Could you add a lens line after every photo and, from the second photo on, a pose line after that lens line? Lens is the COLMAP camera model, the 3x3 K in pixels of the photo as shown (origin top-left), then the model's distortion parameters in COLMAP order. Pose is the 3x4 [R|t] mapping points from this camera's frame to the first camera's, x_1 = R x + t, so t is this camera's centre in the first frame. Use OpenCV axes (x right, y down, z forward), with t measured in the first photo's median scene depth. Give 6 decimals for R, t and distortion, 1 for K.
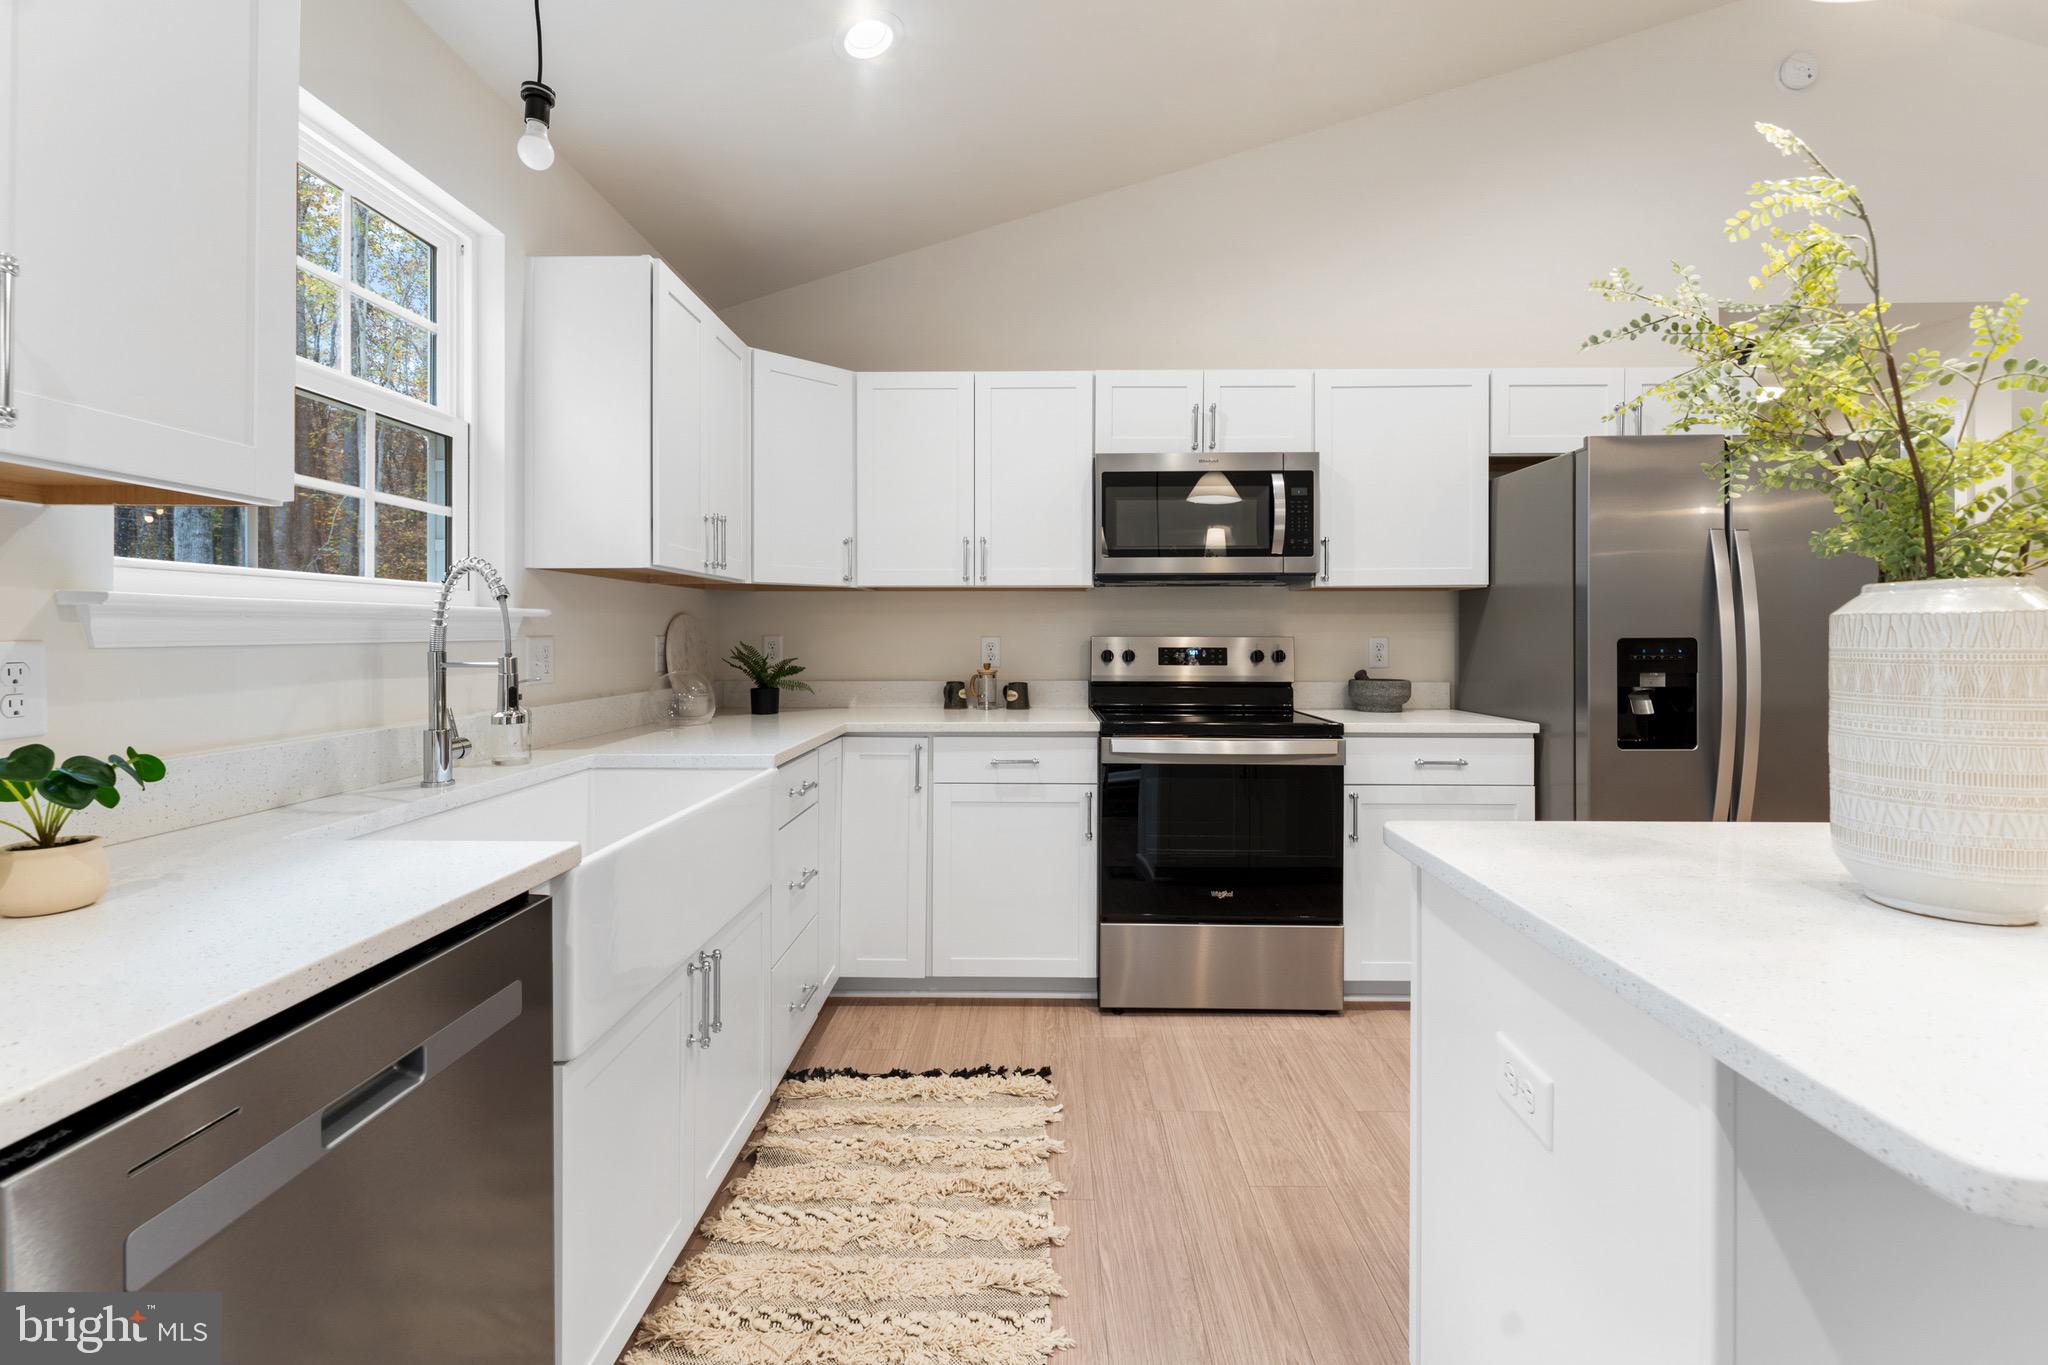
lens RADIAL K [[898.3, 0, 1033.7], [0, 898.3, 640.0], [0, 0, 1]] dist [0.000595, 0.000012]
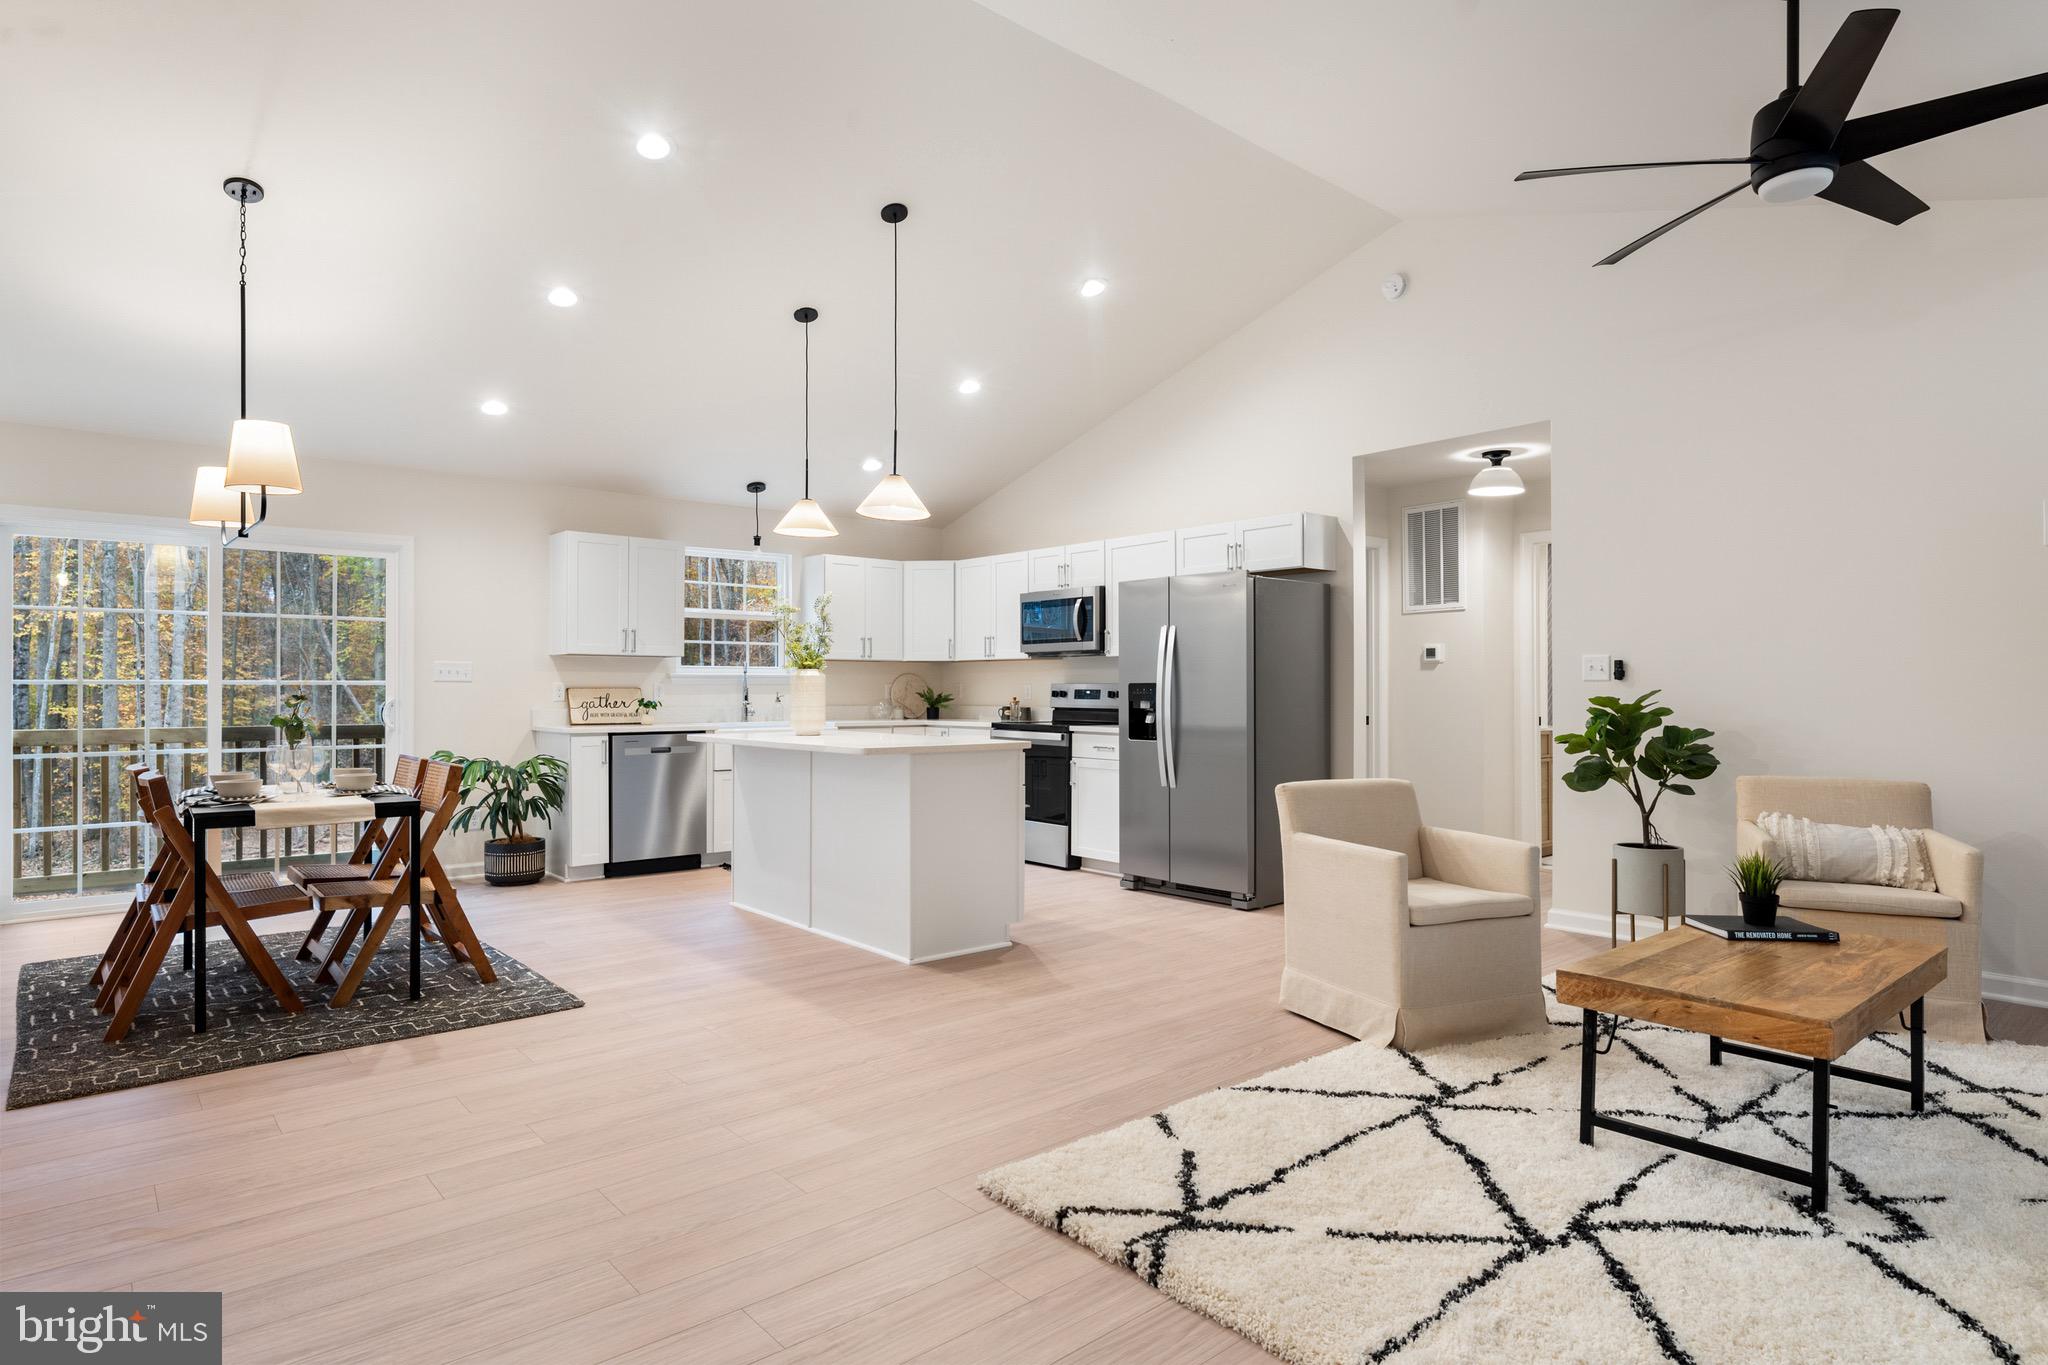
lens RADIAL K [[1104.1, 0, 1039.6], [0, 1104.1, 689.9], [0, 0, 1]] dist [-0.002005, 0.000606]
pose [[0.666941, 0.002812, -0.745105, 2.007577], [-0.006056, 0.999980, -0.001647, 0.015048], [0.745086, 0.005611, 0.666945, -0.653858]]
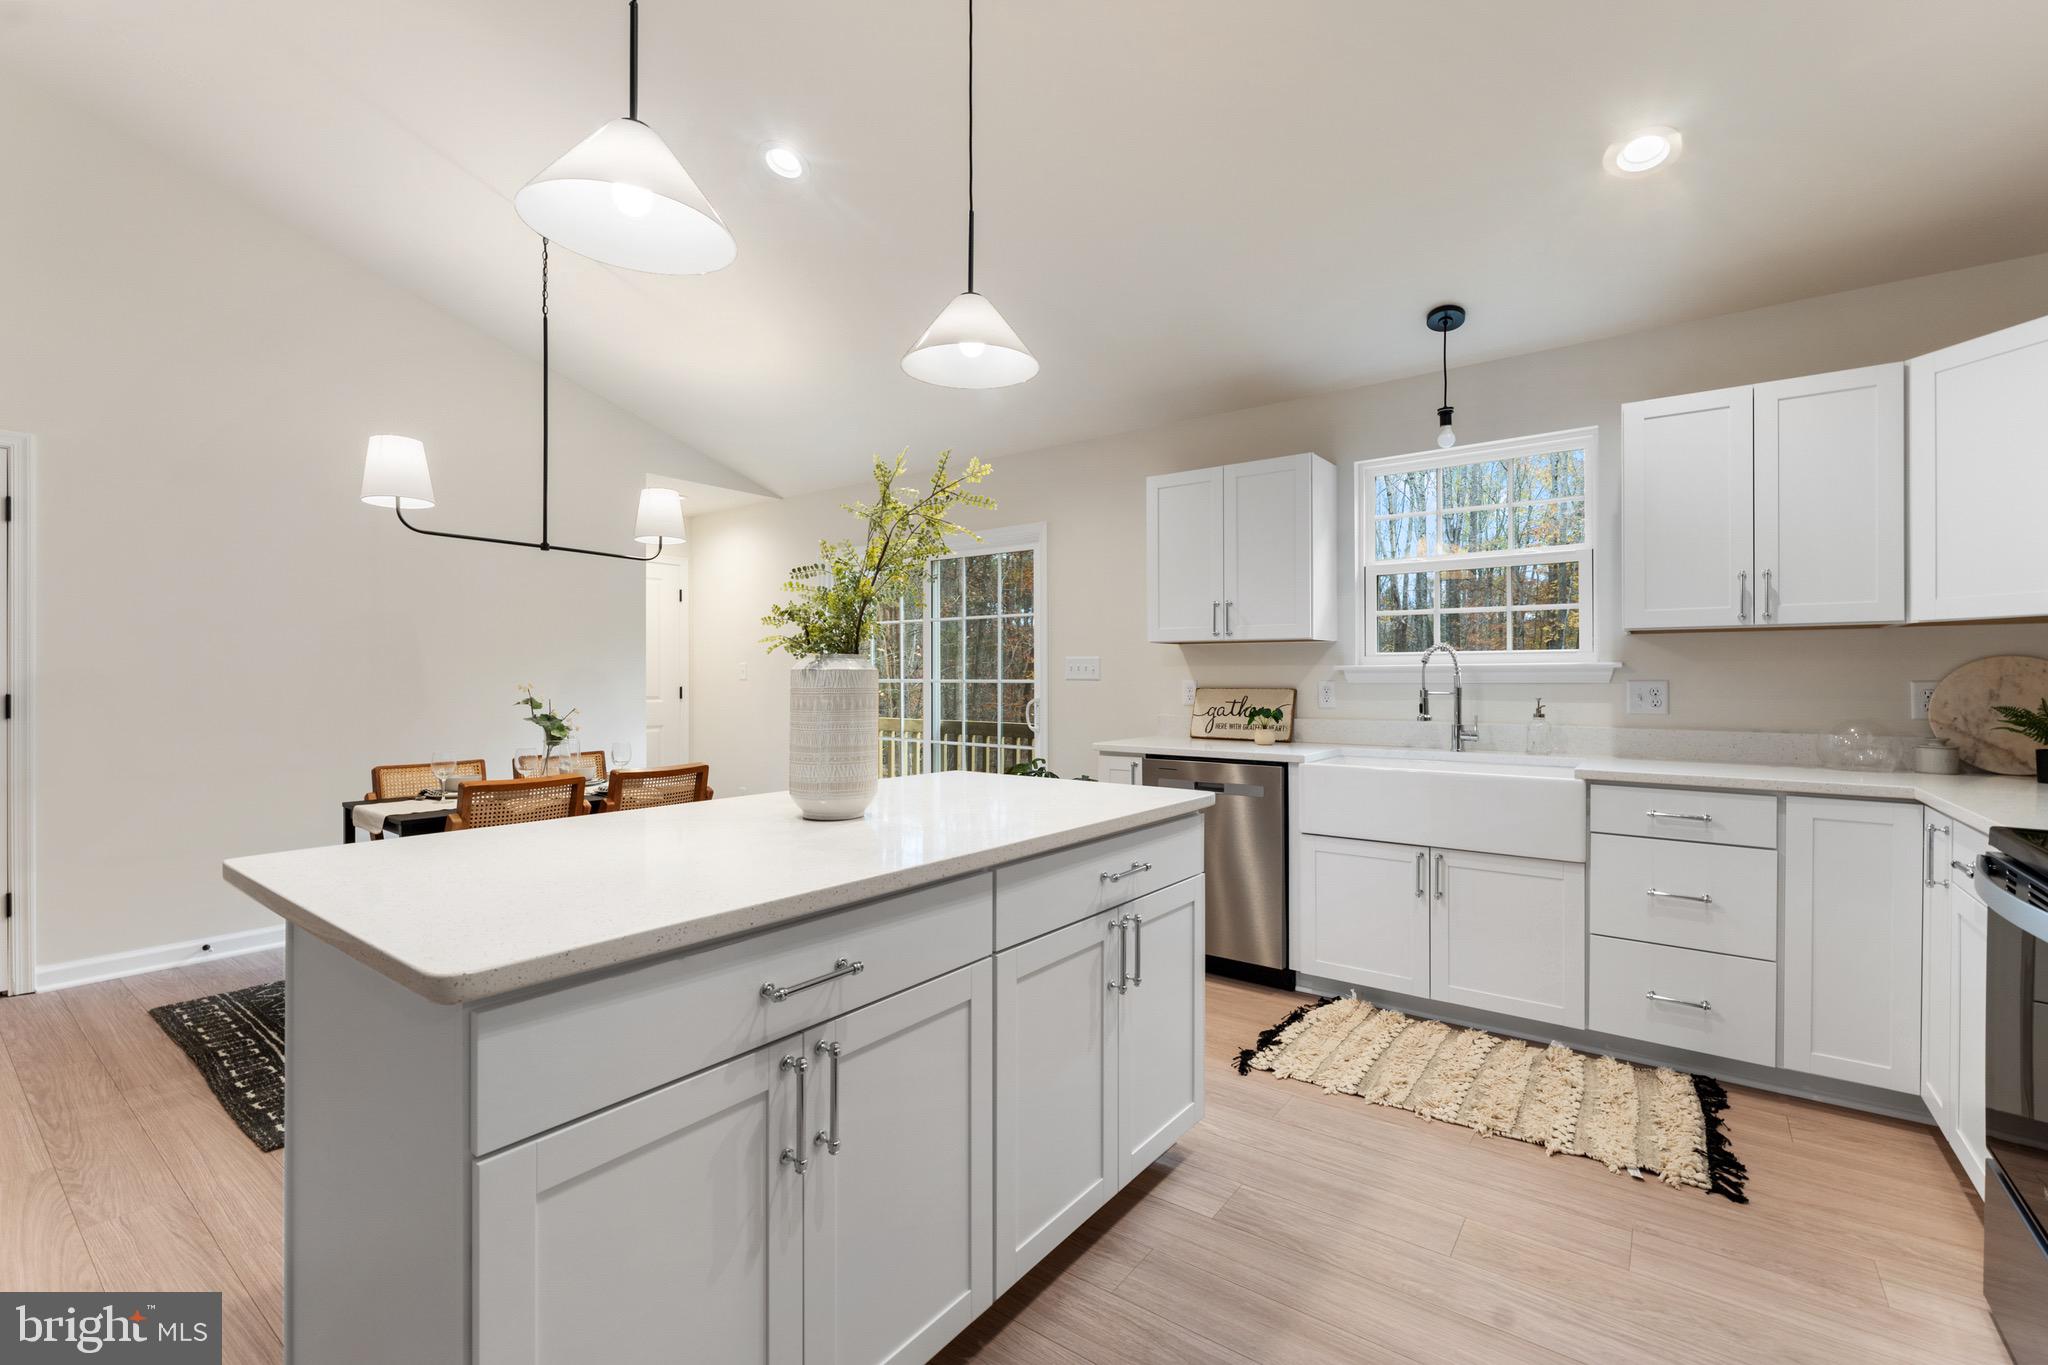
lens RADIAL K [[898.3, 0, 1019.8], [0, 898.3, 675.0], [0, 0, 1]] dist [0.000595, 0.000012]
pose [[-0.594242, -0.000360, -0.804286, 0.891712], [-0.004700, 0.999984, 0.003025, -0.009664], [0.804272, 0.005577, -0.594235, 0.777656]]
